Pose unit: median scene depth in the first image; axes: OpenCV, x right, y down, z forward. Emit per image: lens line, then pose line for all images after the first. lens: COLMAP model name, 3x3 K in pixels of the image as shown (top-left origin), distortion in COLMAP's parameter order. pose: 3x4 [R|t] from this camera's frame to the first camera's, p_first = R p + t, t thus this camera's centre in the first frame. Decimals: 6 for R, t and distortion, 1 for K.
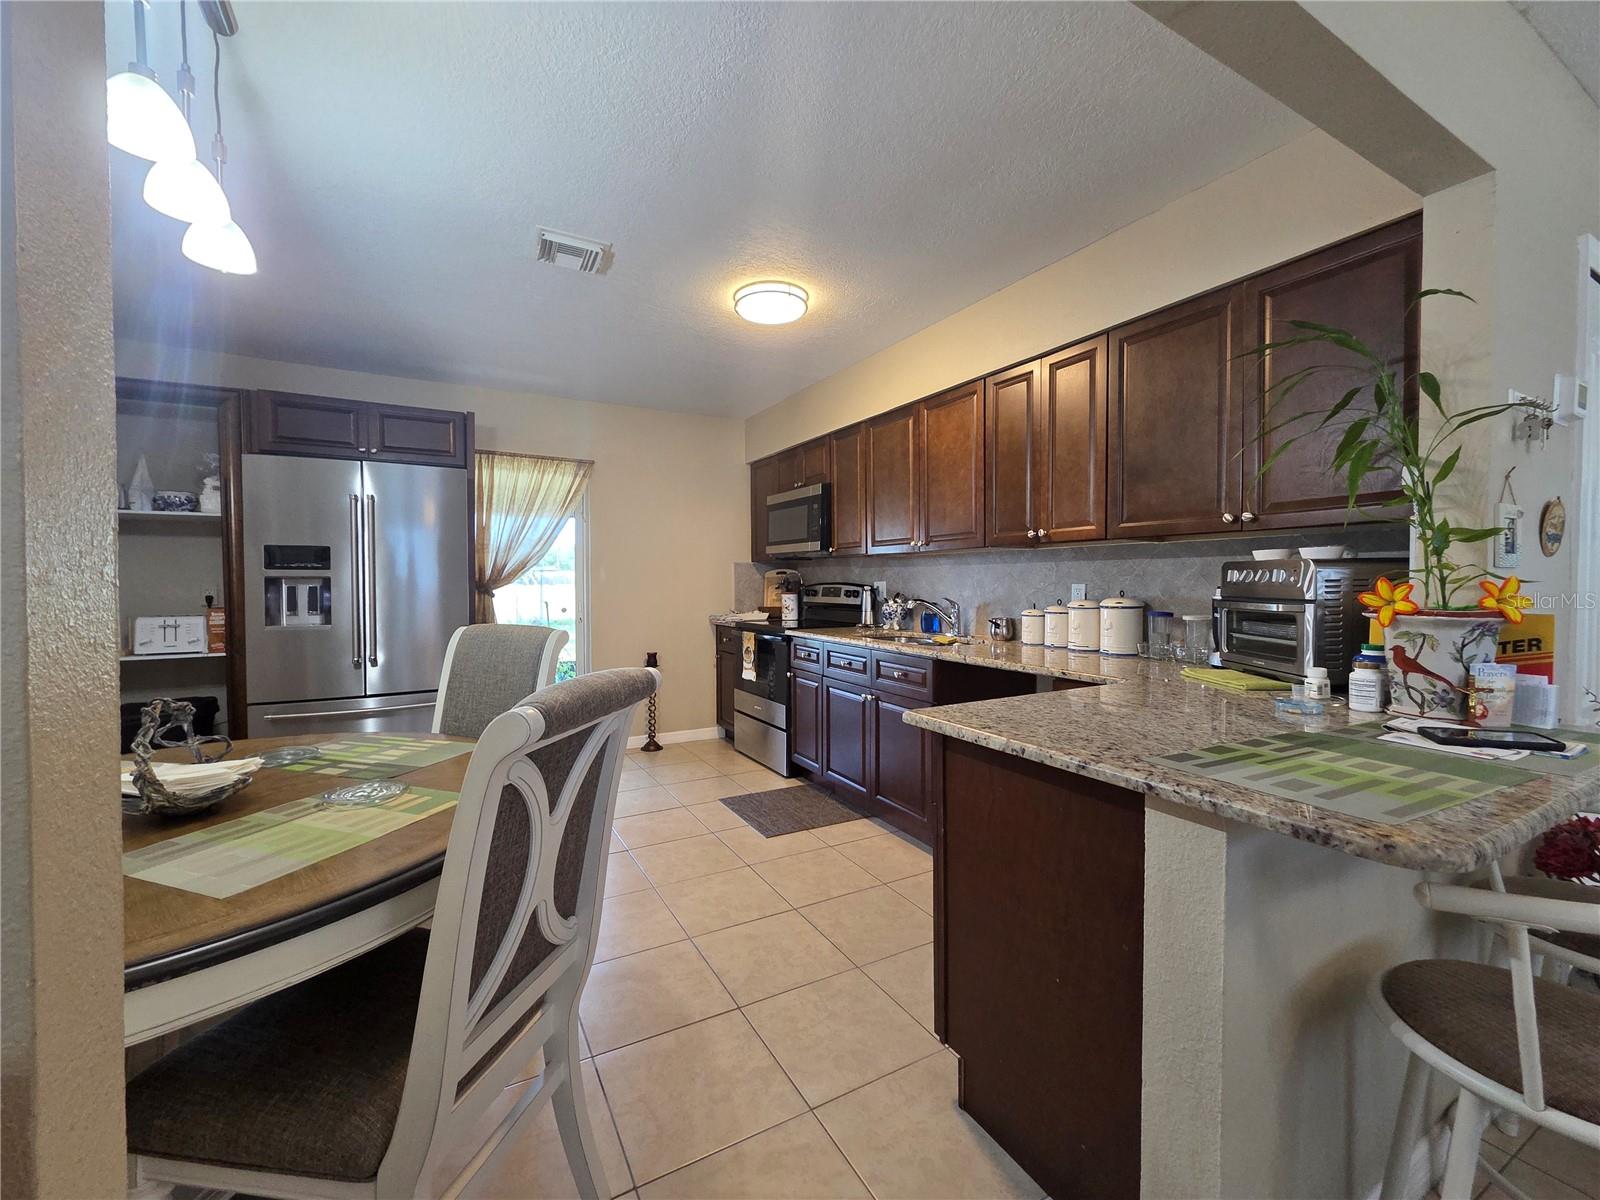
lens RADIAL K [[659.5, 0, 800.0], [0, 659.5, 600.0], [0, 0, 1]] dist [0.002581, 0.000460]
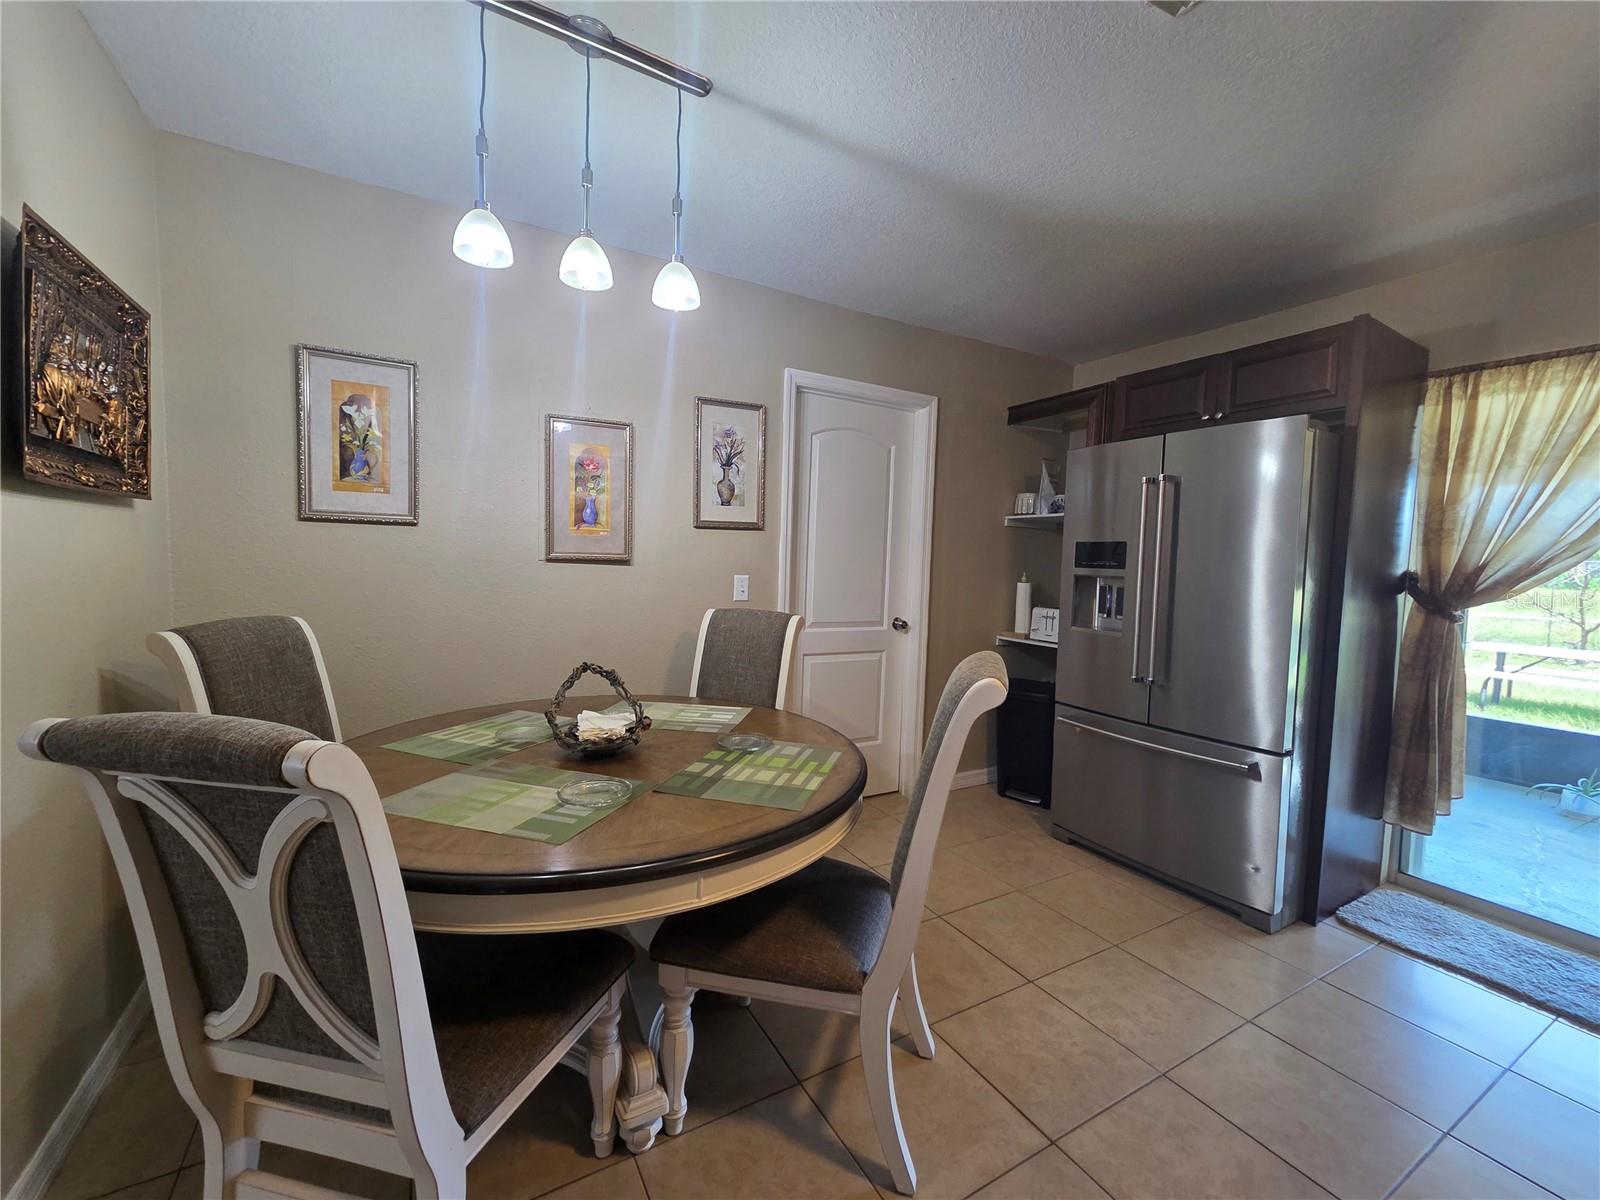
lens RADIAL K [[649.0, 0, 786.8], [0, 649.0, 592.2], [0, 0, 1]] dist [0.001113, 0.000096]
pose [[-0.000173, 0.052059, -0.998644, 0.099816], [-0.057456, 0.996994, 0.051983, -0.024894], [0.998348, 0.057387, 0.002819, 0.411070]]
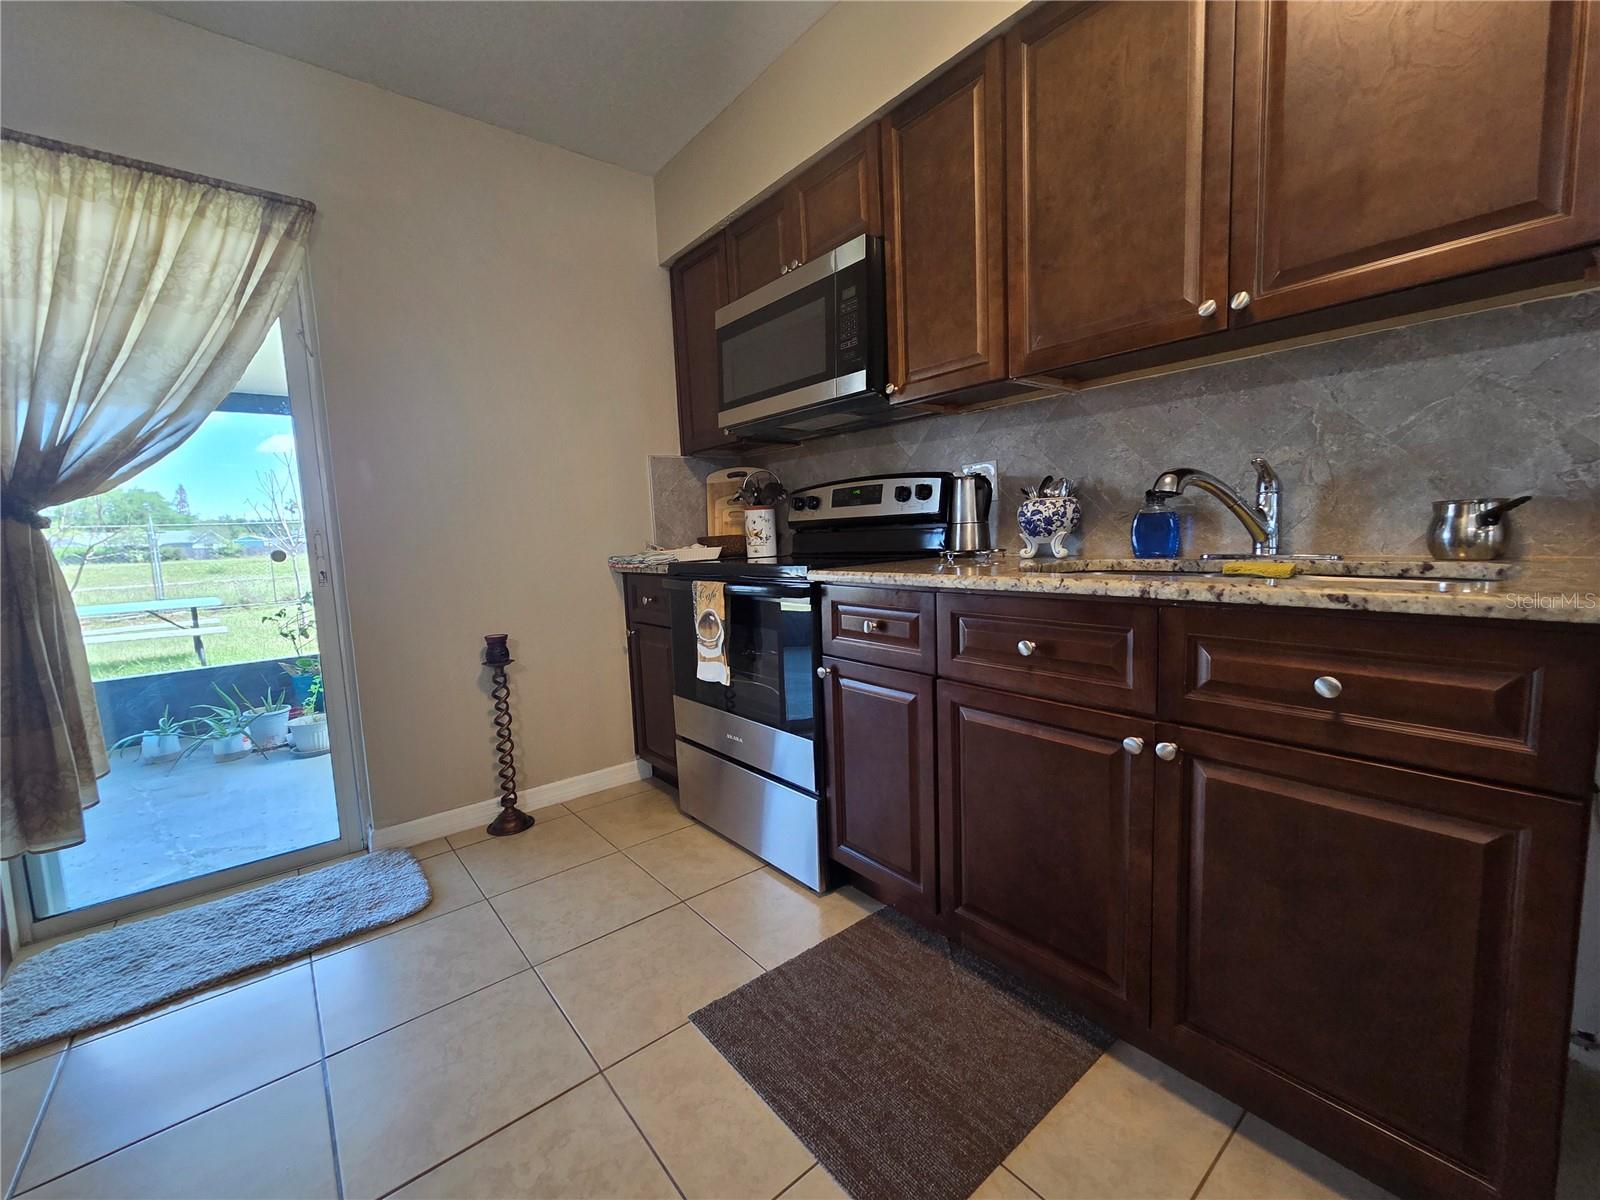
lens RADIAL K [[659.5, 0, 800.0], [0, 659.5, 600.0], [0, 0, 1]] dist [0.002581, 0.000460]
pose [[0.982725, -0.057607, 0.175878, -0.096513], [0.044605, 0.996032, 0.077008, 0.028917], [-0.179617, -0.067832, 0.981395, 0.531685]]
